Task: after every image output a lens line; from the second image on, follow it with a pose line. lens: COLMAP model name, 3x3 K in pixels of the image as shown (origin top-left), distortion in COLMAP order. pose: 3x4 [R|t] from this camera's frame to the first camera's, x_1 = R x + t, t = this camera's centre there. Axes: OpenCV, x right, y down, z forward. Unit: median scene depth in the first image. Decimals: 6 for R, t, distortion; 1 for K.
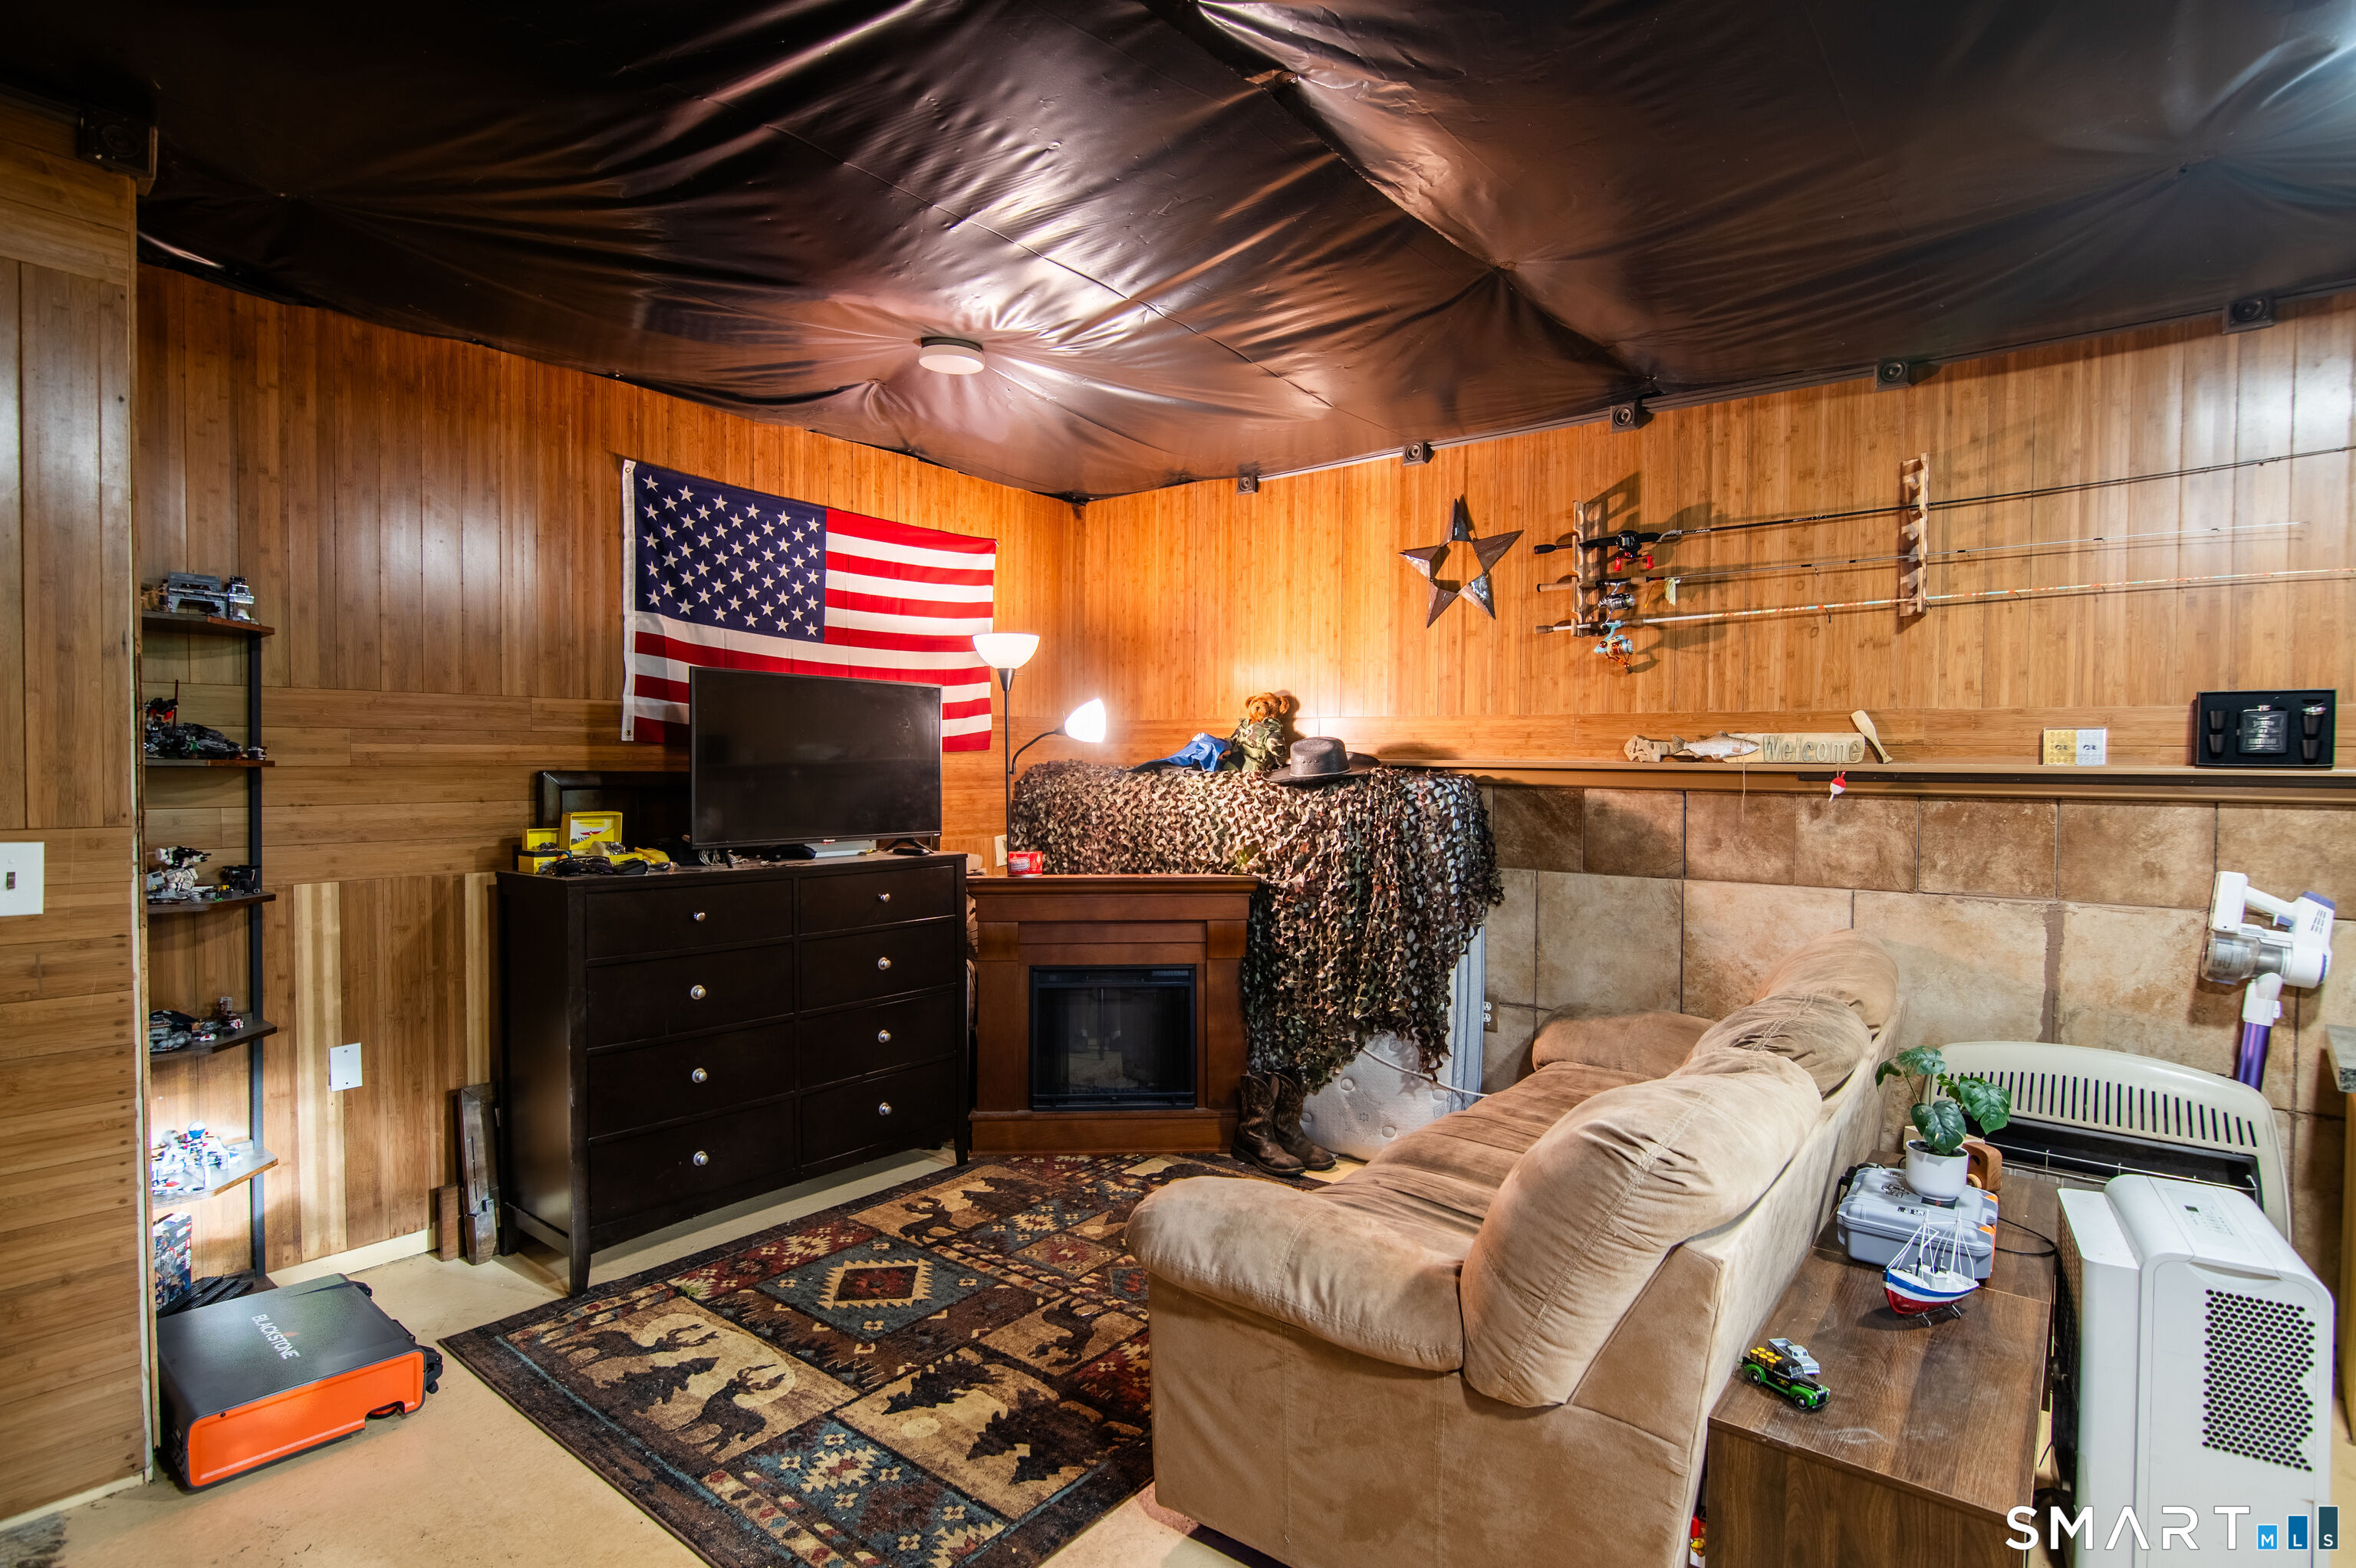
lens RADIAL K [[1158.3, 0, 1182.1], [0, 1158.3, 790.6], [0, 0, 1]] dist [-0.037117, -0.000049]
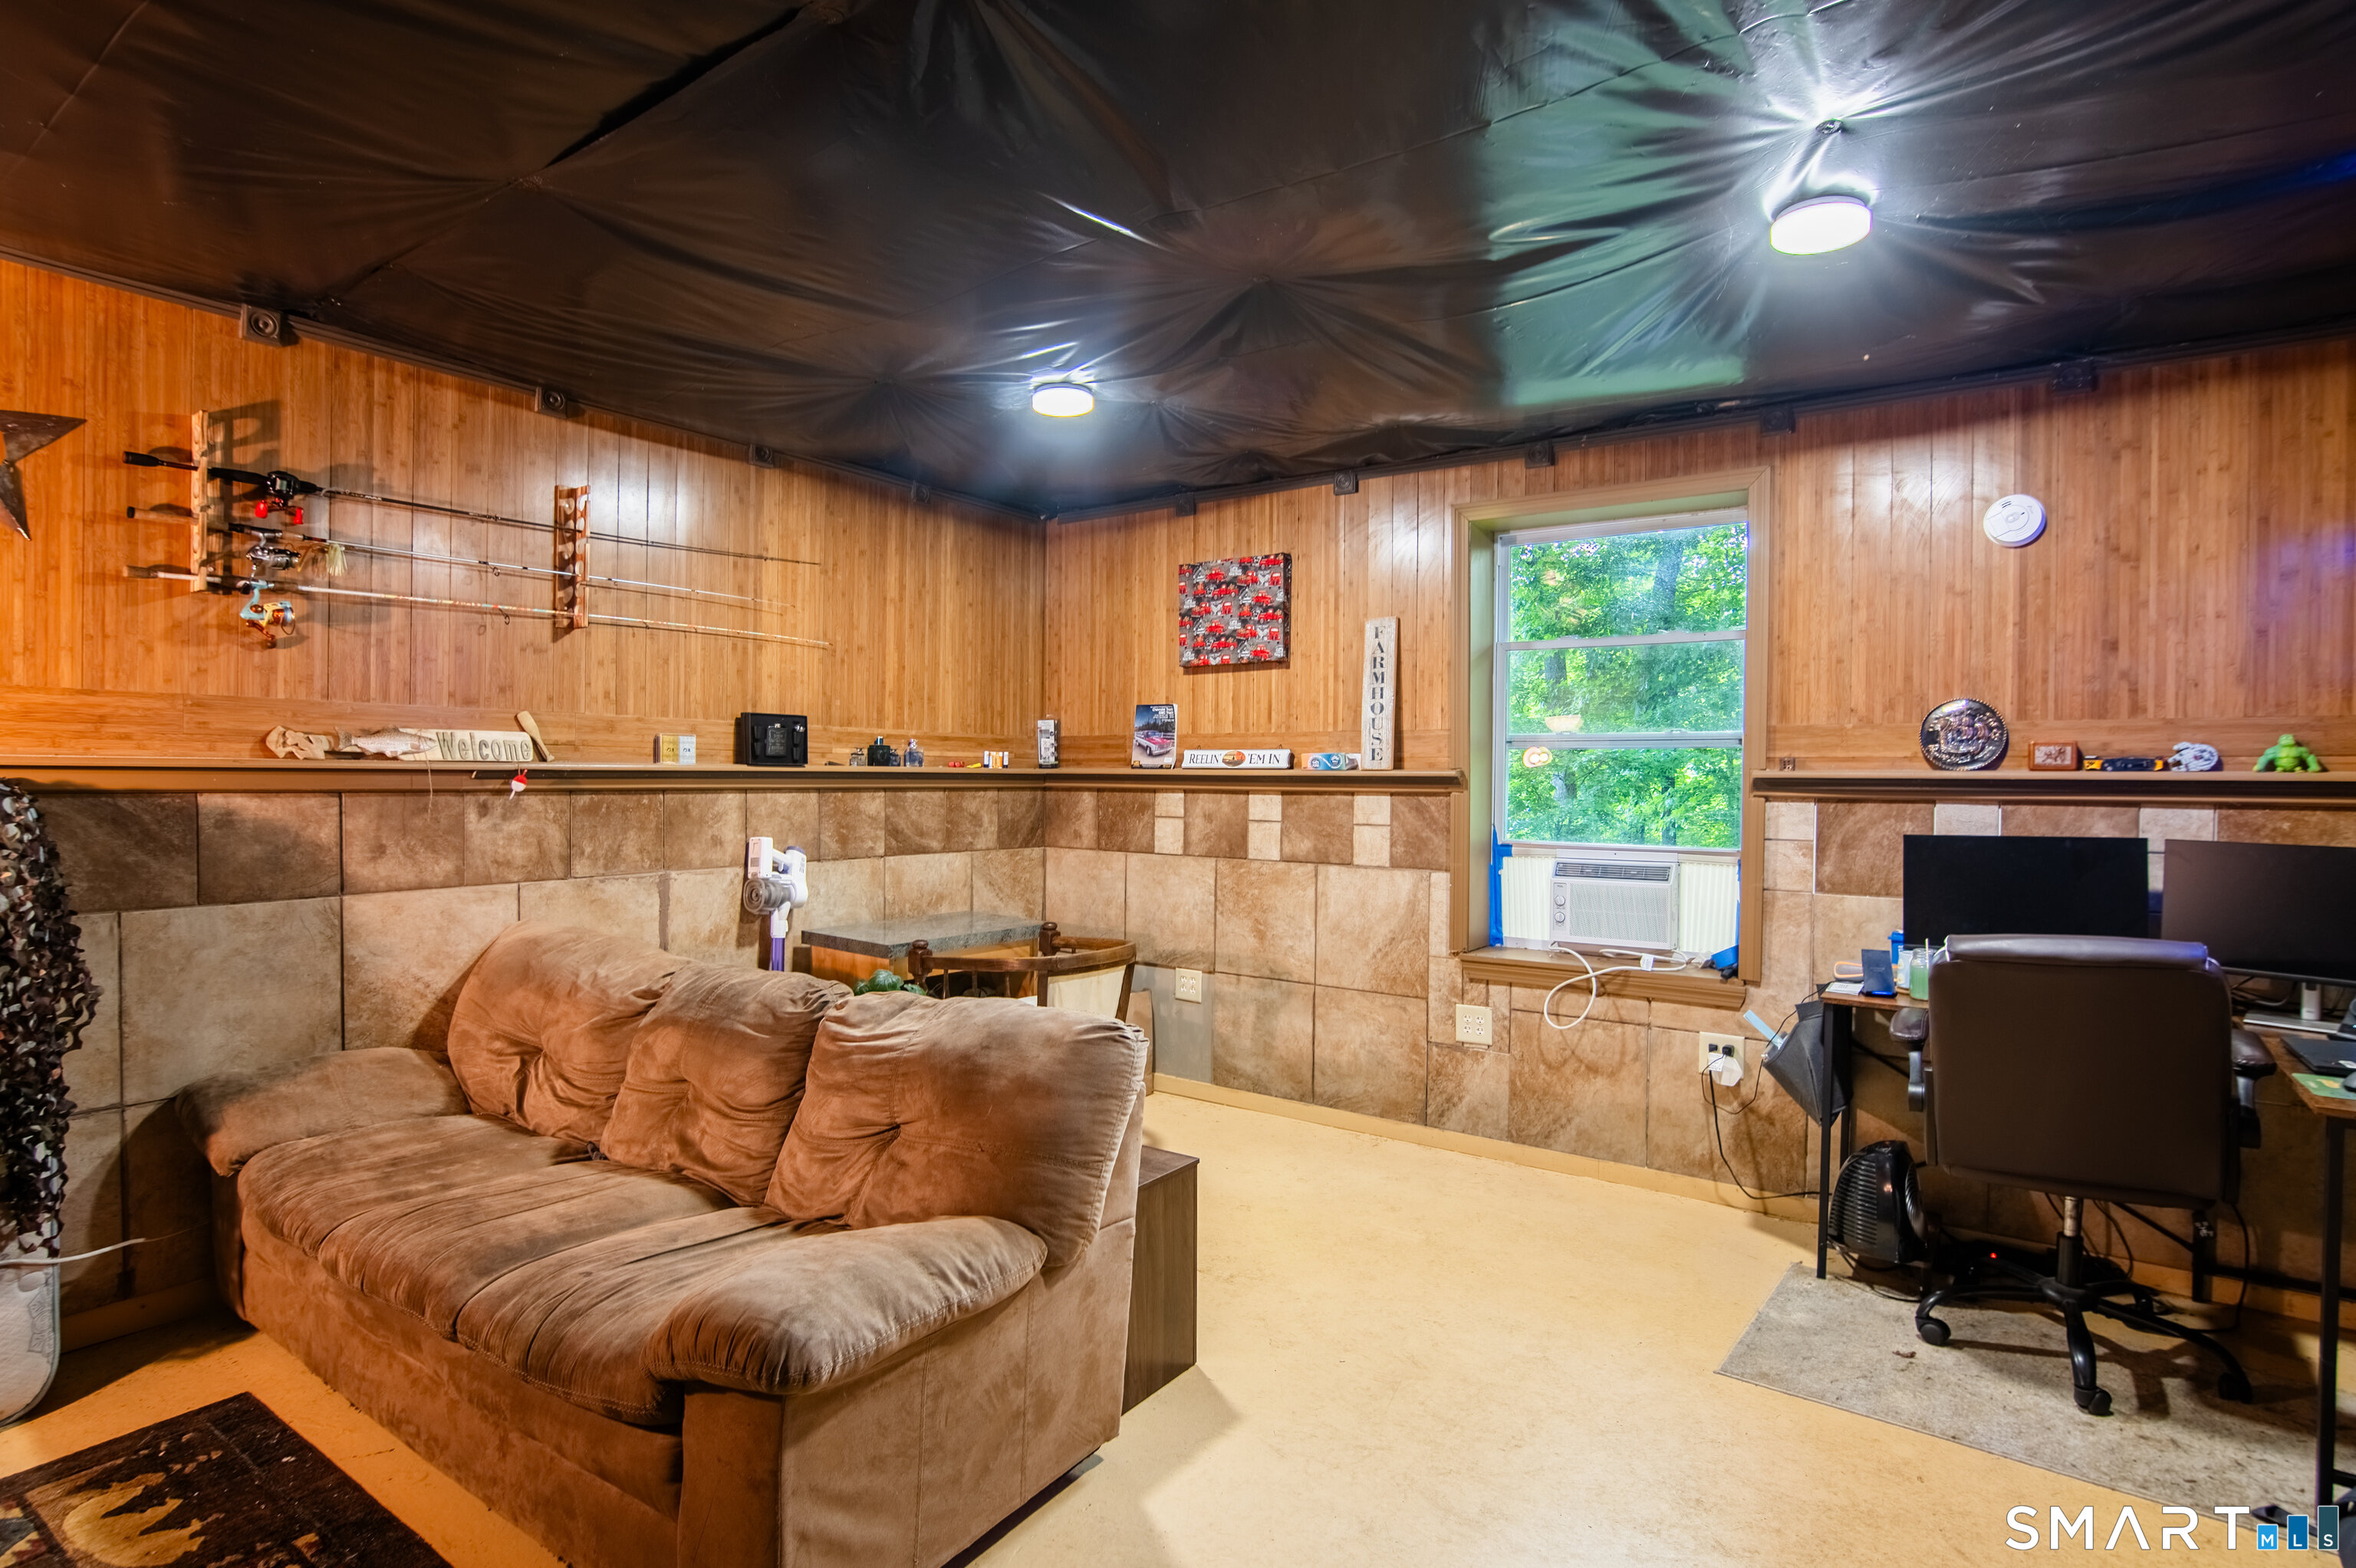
lens RADIAL K [[1158.3, 0, 1182.1], [0, 1158.3, 790.6], [0, 0, 1]] dist [-0.037117, -0.000049]
pose [[-0.076260, -0.022592, 0.996832, -0.477263], [0.015971, 0.999587, 0.023876, -0.012090], [-0.996960, 0.017742, -0.075868, 0.457265]]
